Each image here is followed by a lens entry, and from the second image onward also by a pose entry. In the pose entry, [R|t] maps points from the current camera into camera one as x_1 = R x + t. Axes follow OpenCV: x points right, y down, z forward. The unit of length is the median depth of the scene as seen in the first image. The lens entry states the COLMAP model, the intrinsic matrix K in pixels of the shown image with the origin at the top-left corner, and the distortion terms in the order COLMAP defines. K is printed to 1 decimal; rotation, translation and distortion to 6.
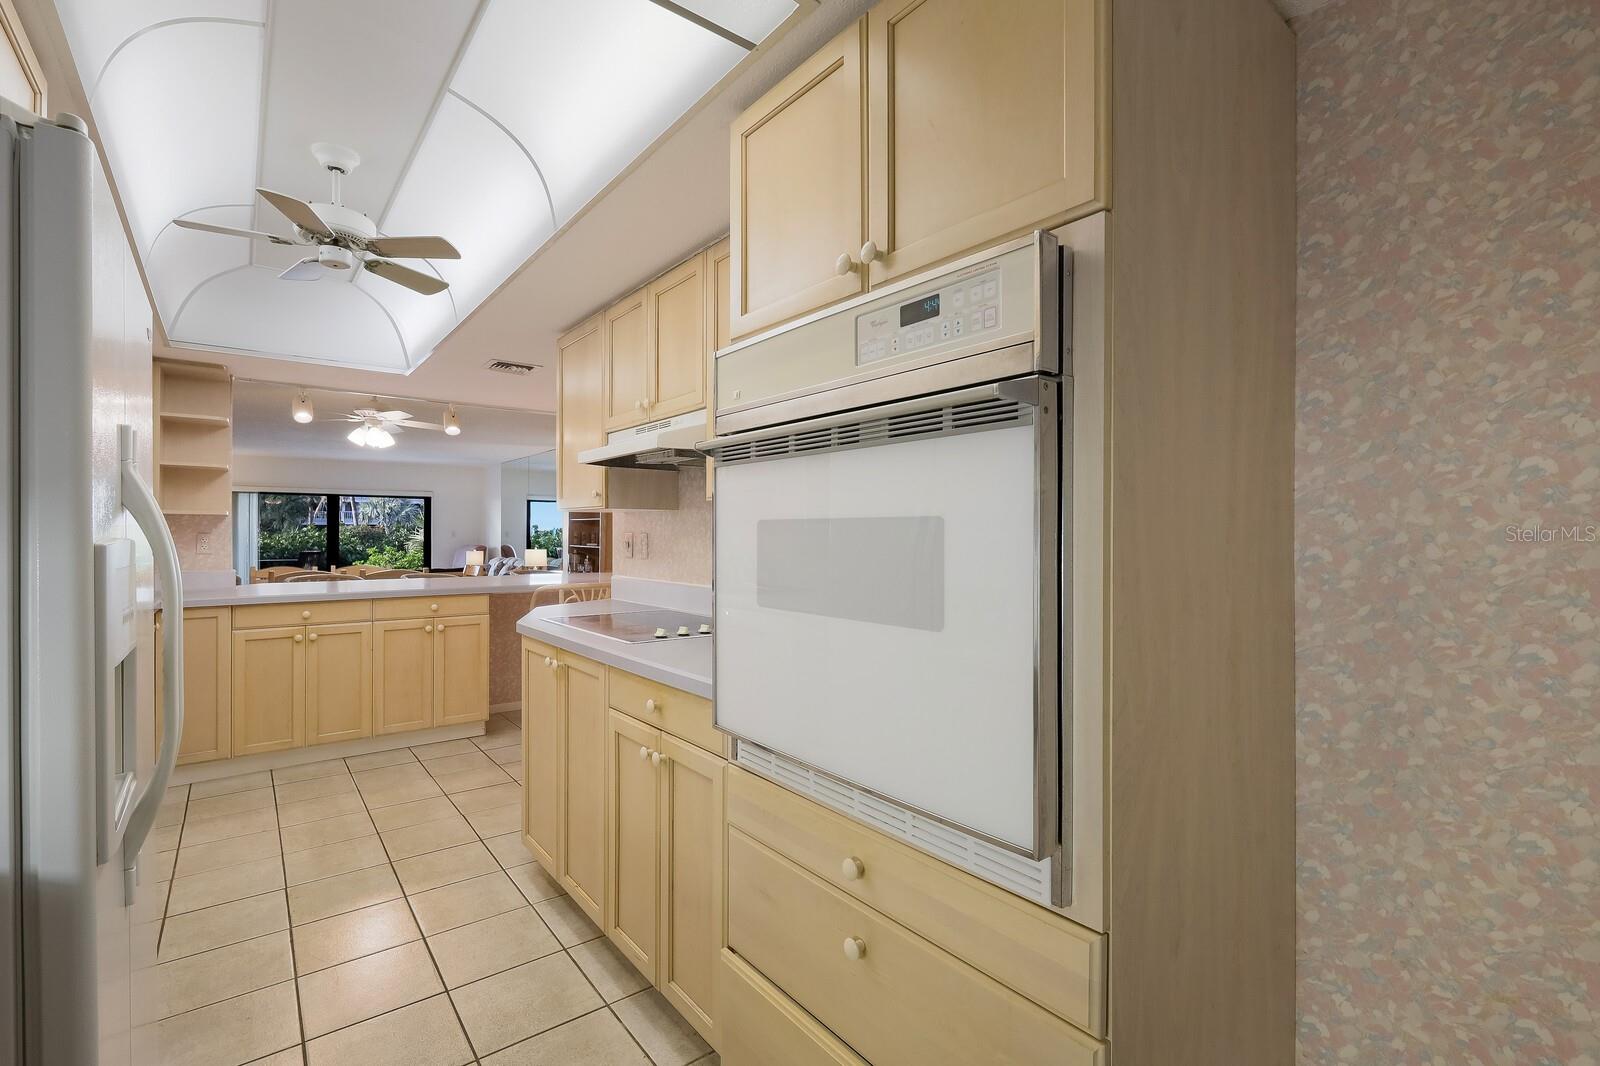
lens RADIAL K [[729.6, 0, 806.0], [0, 729.6, 523.8], [0, 0, 1]] dist [0.000905, 0.000289]
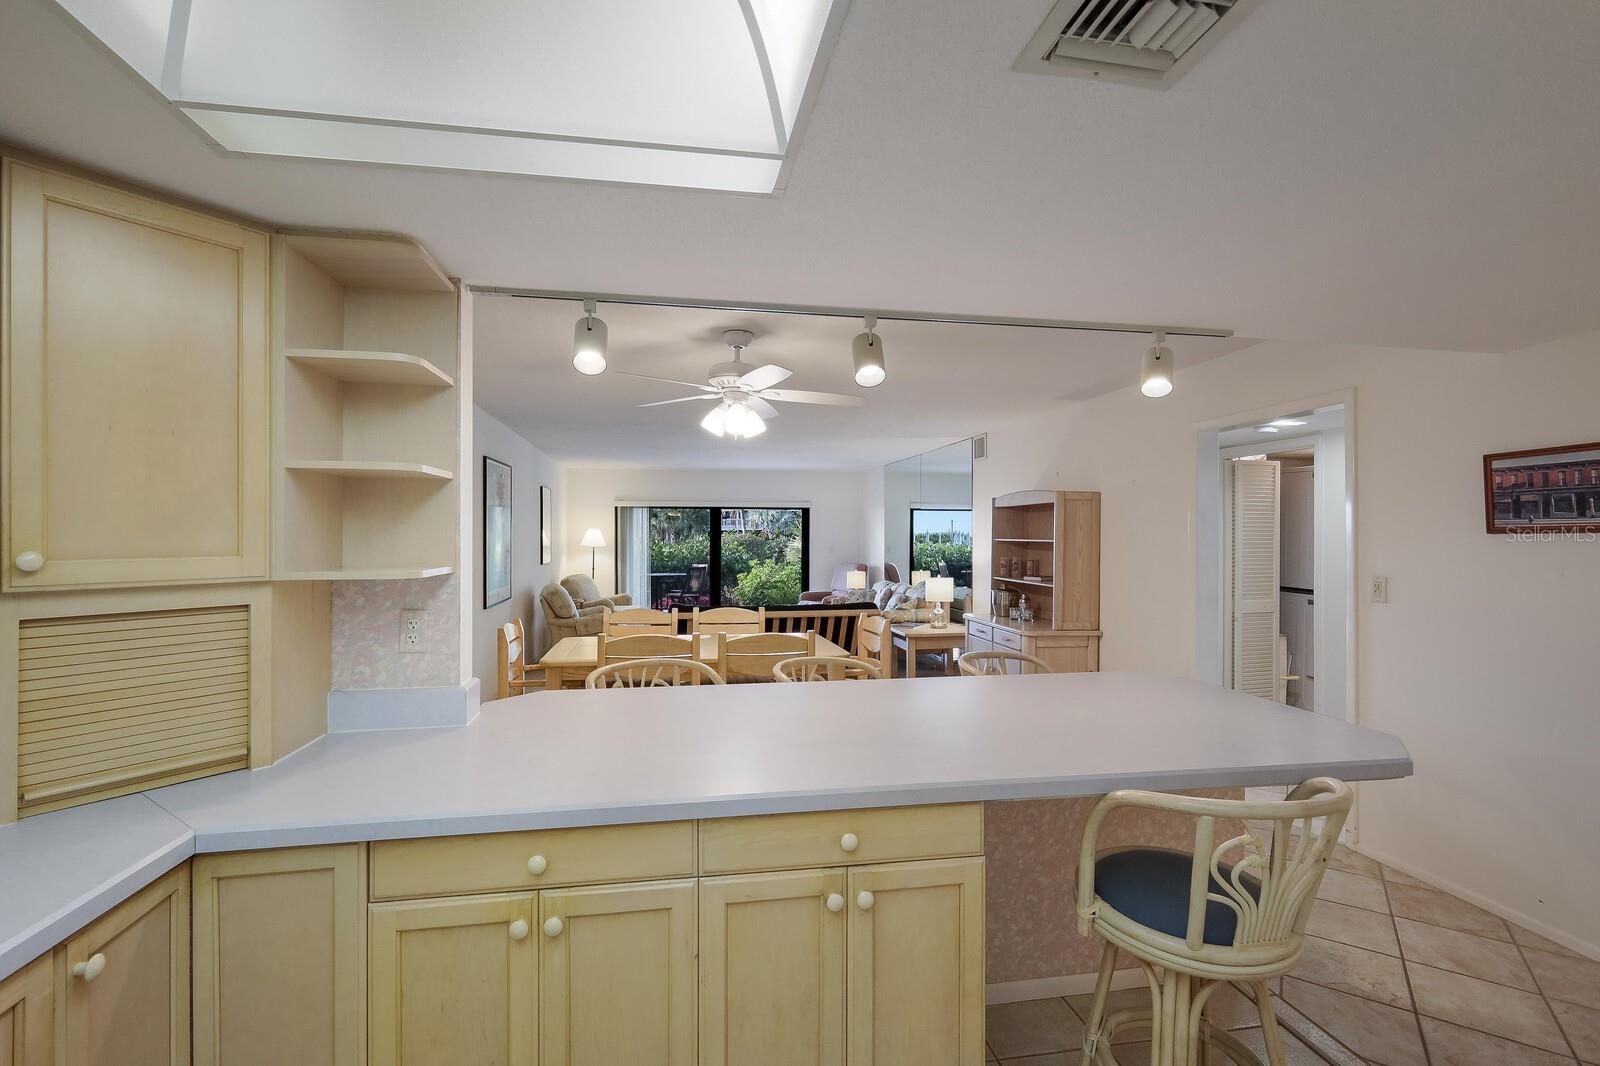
lens RADIAL K [[718.7, 0, 800.0], [0, 718.7, 533.0], [0, 0, 1]] dist [0.012233, -0.000820]
pose [[0.886790, -0.001851, -0.462169, -0.174835], [0.006043, 0.999953, 0.007590, -0.018316], [0.462133, -0.009524, 0.886759, 0.322744]]
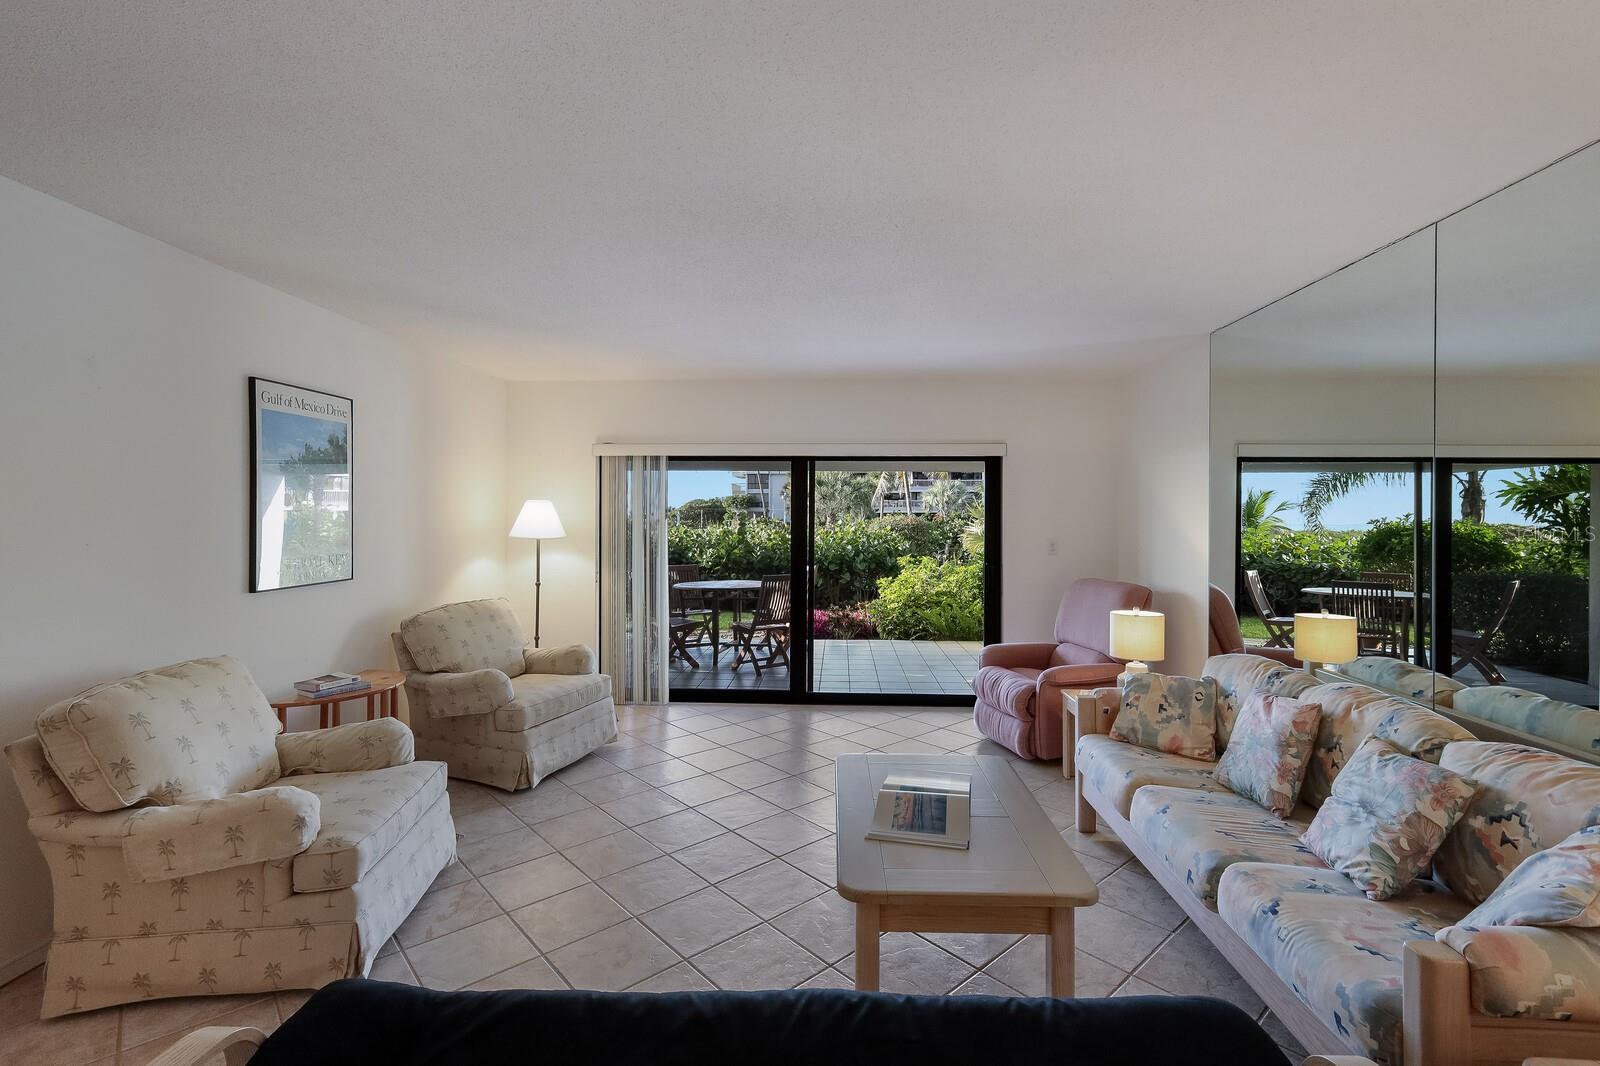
lens RADIAL K [[718.7, 0, 800.0], [0, 718.7, 533.0], [0, 0, 1]] dist [0.012233, -0.000820]
pose [[0.747897, 0.011339, -0.663718, -0.476892], [0.009774, 0.999558, 0.028090, -0.007898], [0.663743, -0.027496, 0.747455, 0.901336]]
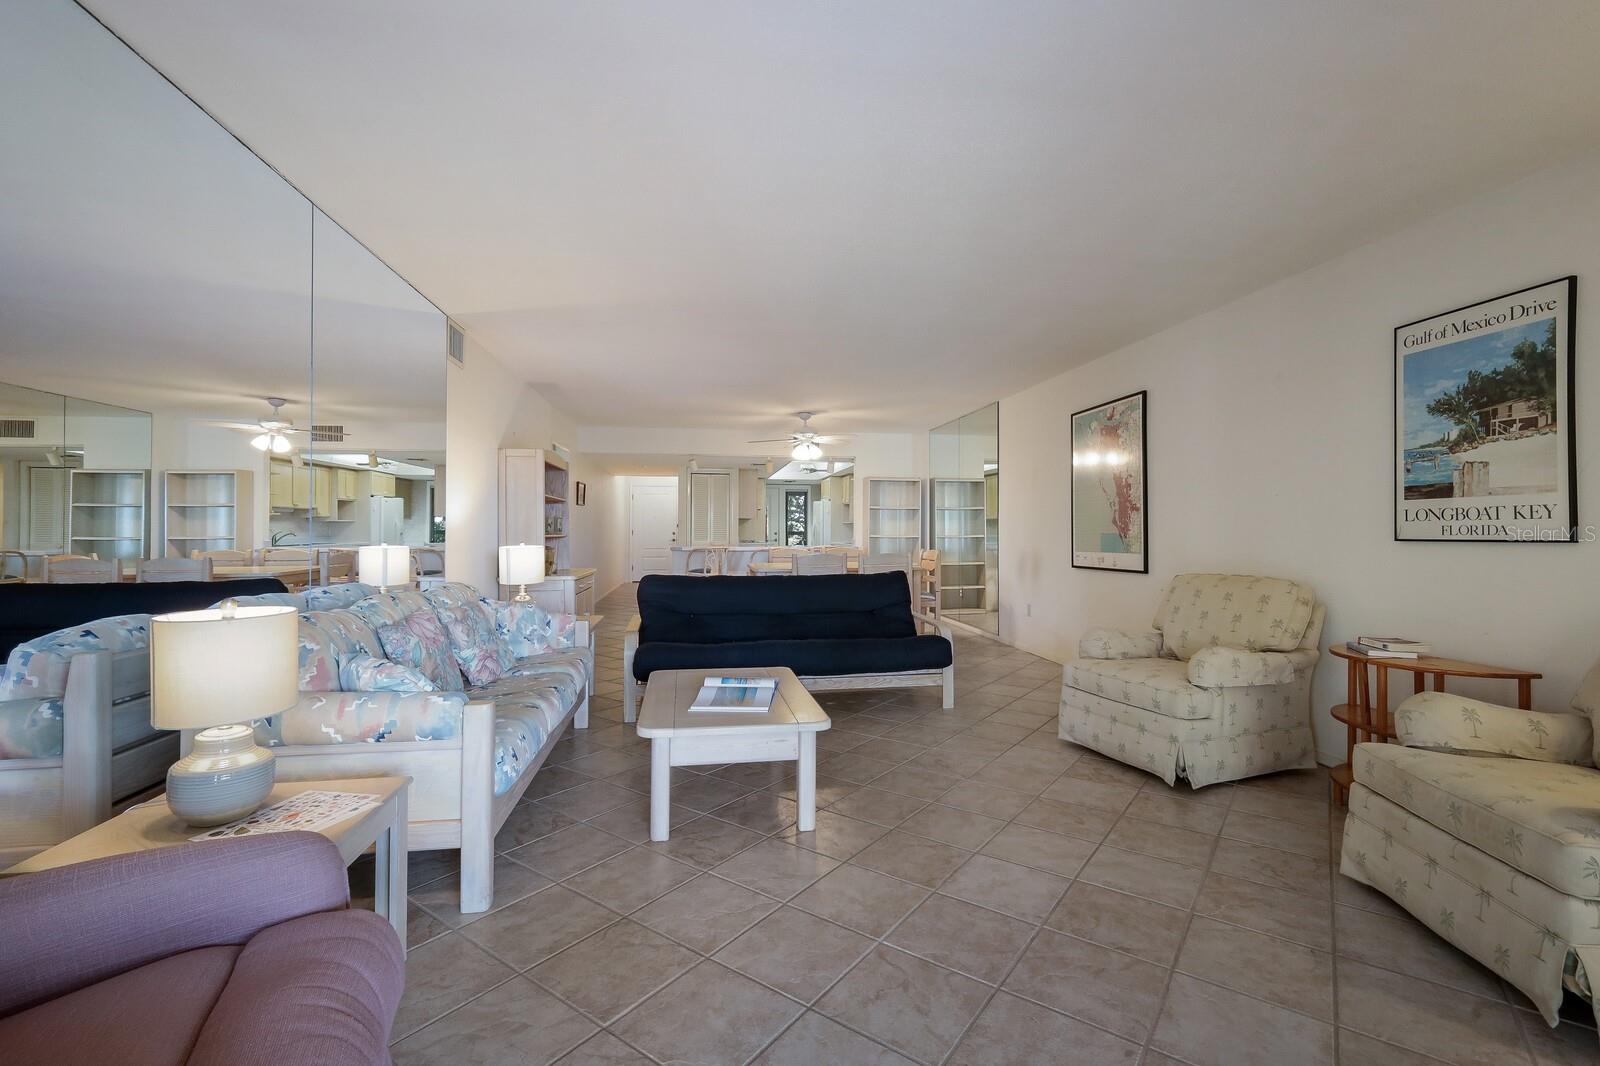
lens RADIAL K [[718.7, 0, 800.0], [0, 718.7, 533.0], [0, 0, 1]] dist [0.012233, -0.000820]
pose [[-0.871239, -0.001146, 0.490858, -0.844564], [-0.005631, 0.999955, -0.007660, 0.031343], [-0.490827, -0.009438, -0.871206, 1.472687]]
